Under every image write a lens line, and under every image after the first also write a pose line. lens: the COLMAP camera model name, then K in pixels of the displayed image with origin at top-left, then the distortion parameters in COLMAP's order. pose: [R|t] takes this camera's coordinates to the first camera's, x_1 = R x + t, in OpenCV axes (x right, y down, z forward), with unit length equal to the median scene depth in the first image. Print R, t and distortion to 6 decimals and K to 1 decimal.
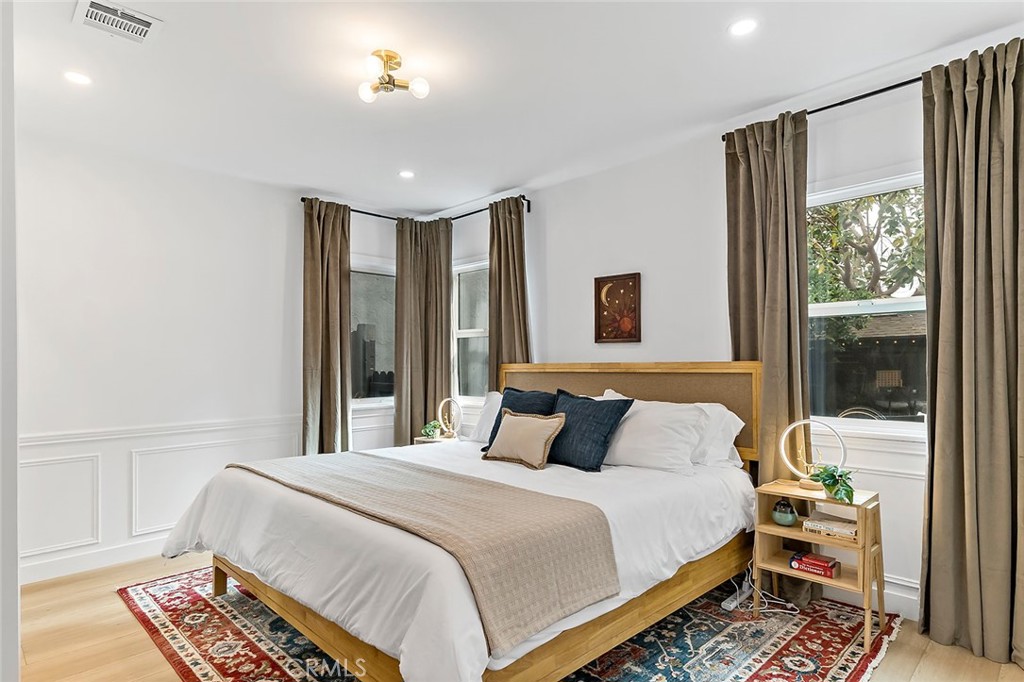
lens RADIAL K [[558.1, 0, 514.8], [0, 558.1, 379.3], [0, 0, 1]] dist [0.020392, -0.000424]
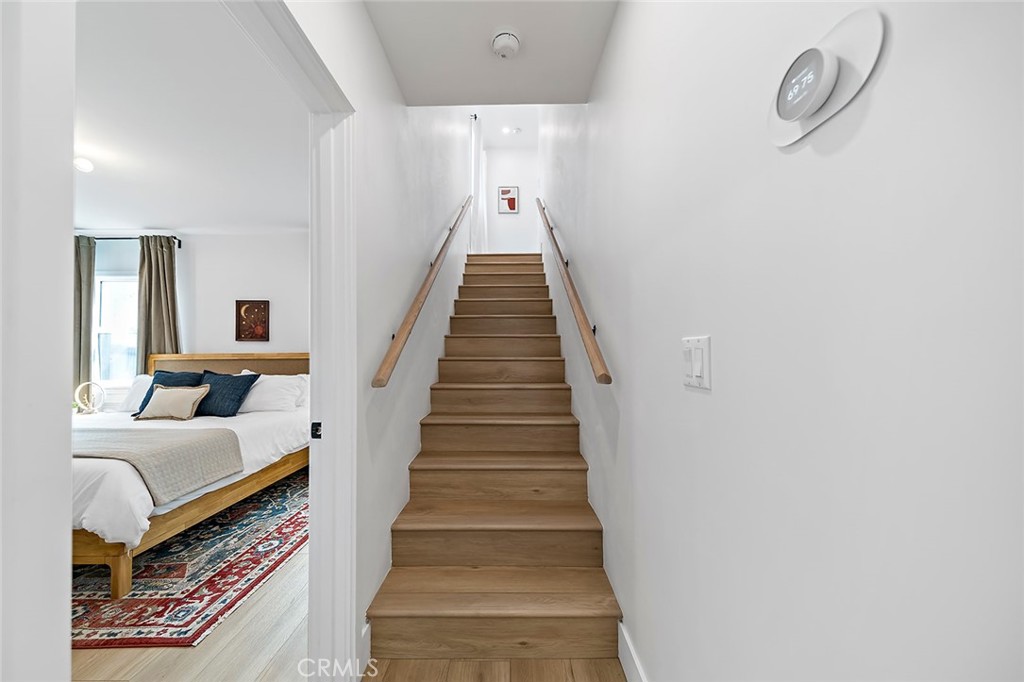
lens RADIAL K [[361.5, 0, 509.8], [0, 361.5, 344.0], [0, 0, 1]] dist [0.014511, -0.004312]
pose [[0.715876, 0.017219, 0.698015, -0.024240], [0.021343, 0.998689, -0.046525, 0.010236], [-0.697901, 0.048204, 0.714570, -0.331850]]
